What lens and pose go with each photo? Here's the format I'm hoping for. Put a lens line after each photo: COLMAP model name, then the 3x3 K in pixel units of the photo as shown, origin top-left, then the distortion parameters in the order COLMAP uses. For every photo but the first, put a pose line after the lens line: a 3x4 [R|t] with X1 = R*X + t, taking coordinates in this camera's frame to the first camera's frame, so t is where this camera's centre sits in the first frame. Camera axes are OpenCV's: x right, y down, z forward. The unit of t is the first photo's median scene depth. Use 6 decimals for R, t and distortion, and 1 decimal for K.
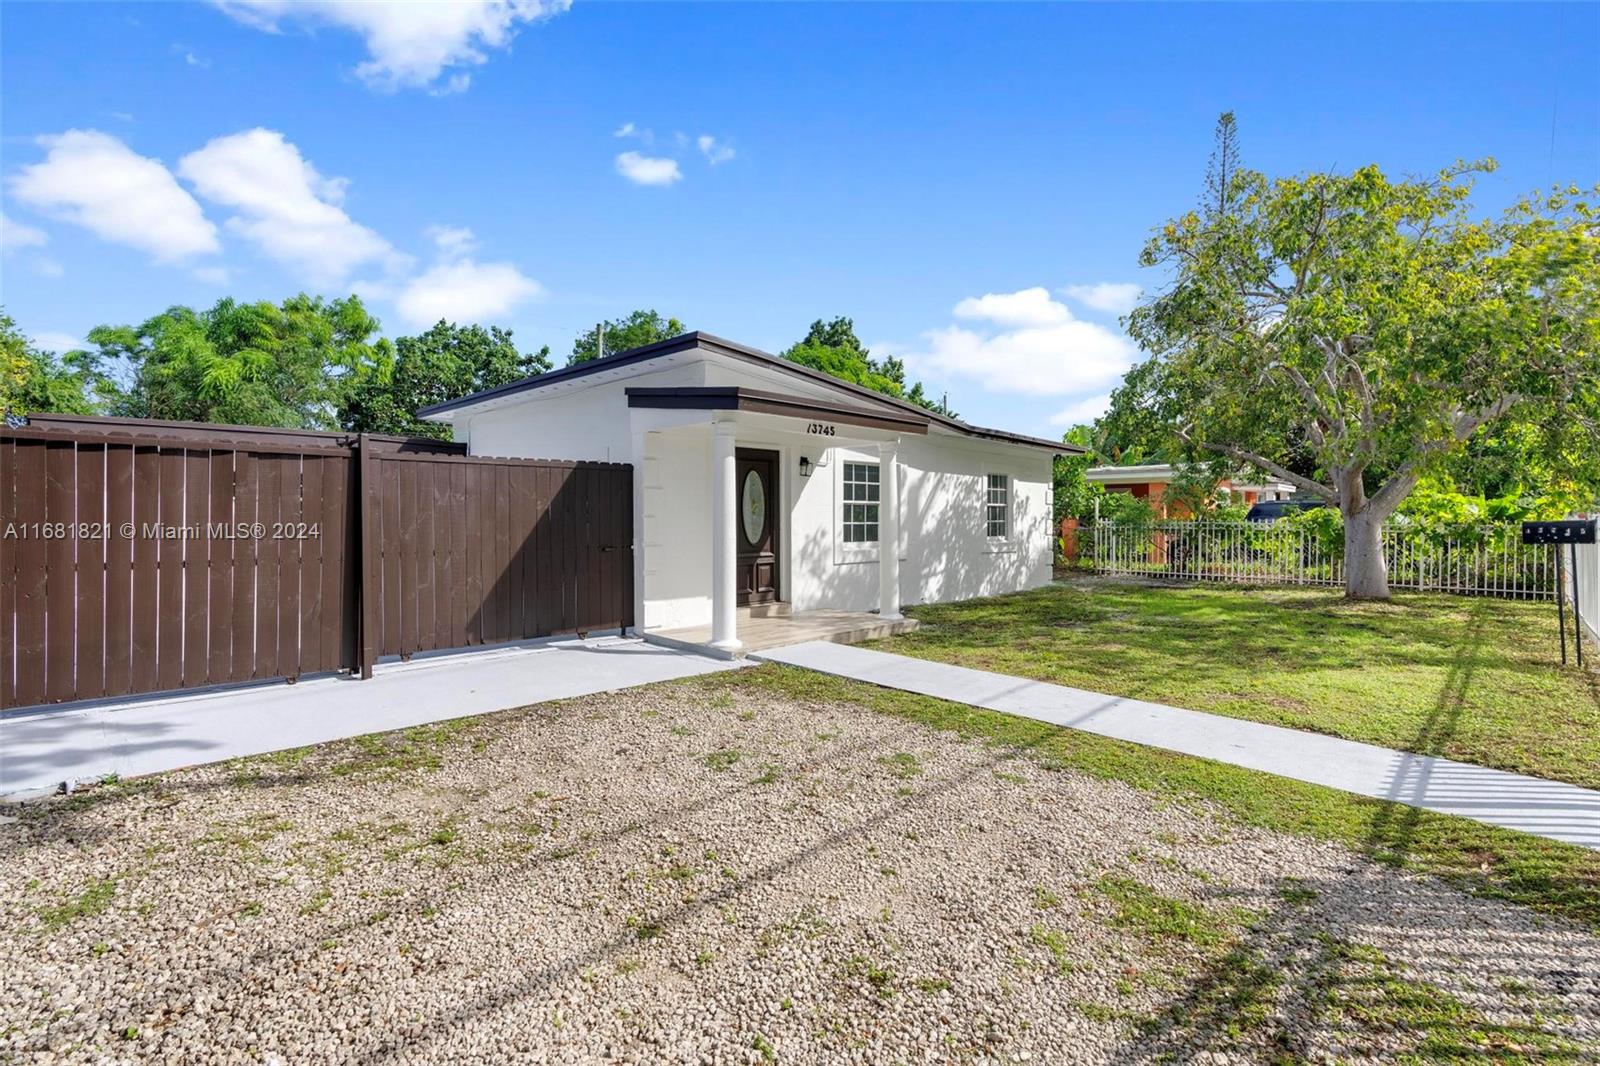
lens RADIAL K [[769.6, 0, 800.0], [0, 769.6, 533.0], [0, 0, 1]] dist [0.001078, -0.000080]
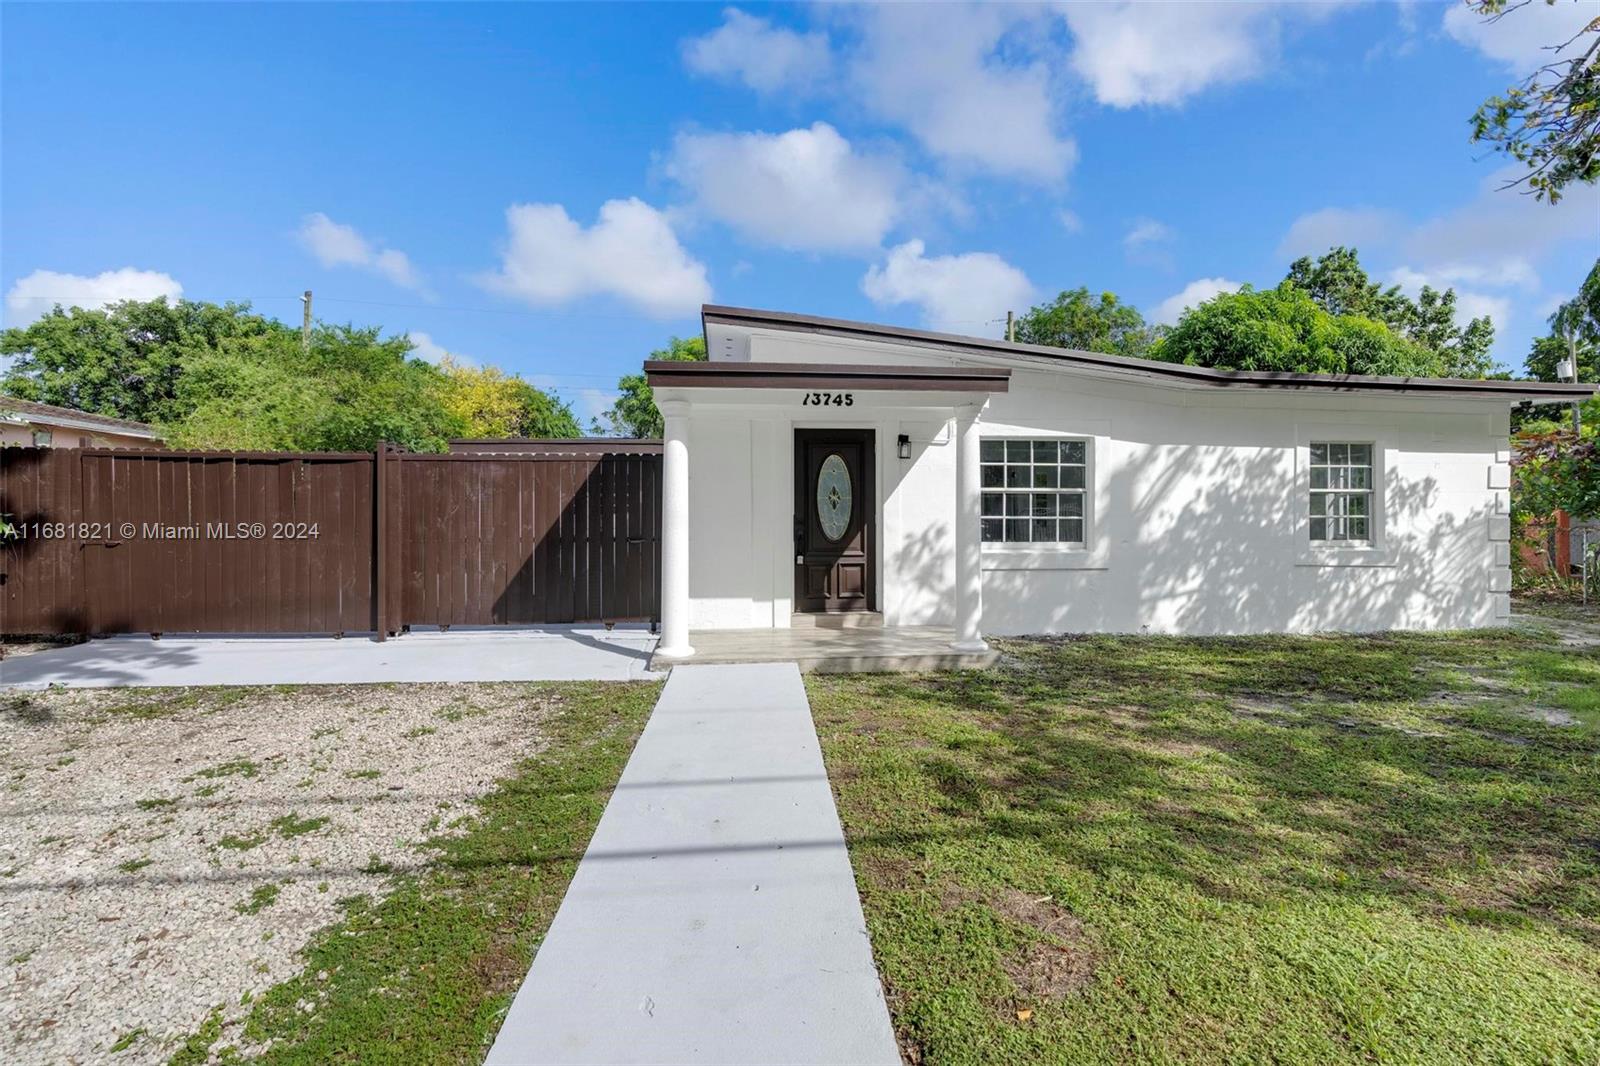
lens RADIAL K [[750.4, 0, 798.2], [0, 750.4, 509.0], [0, 0, 1]] dist [-0.001486, -0.000271]
pose [[0.761774, 0.001746, -0.647840, 0.401135], [-0.015779, 0.999750, -0.015859, -0.006131], [0.647650, 0.022303, 0.761611, 0.306009]]
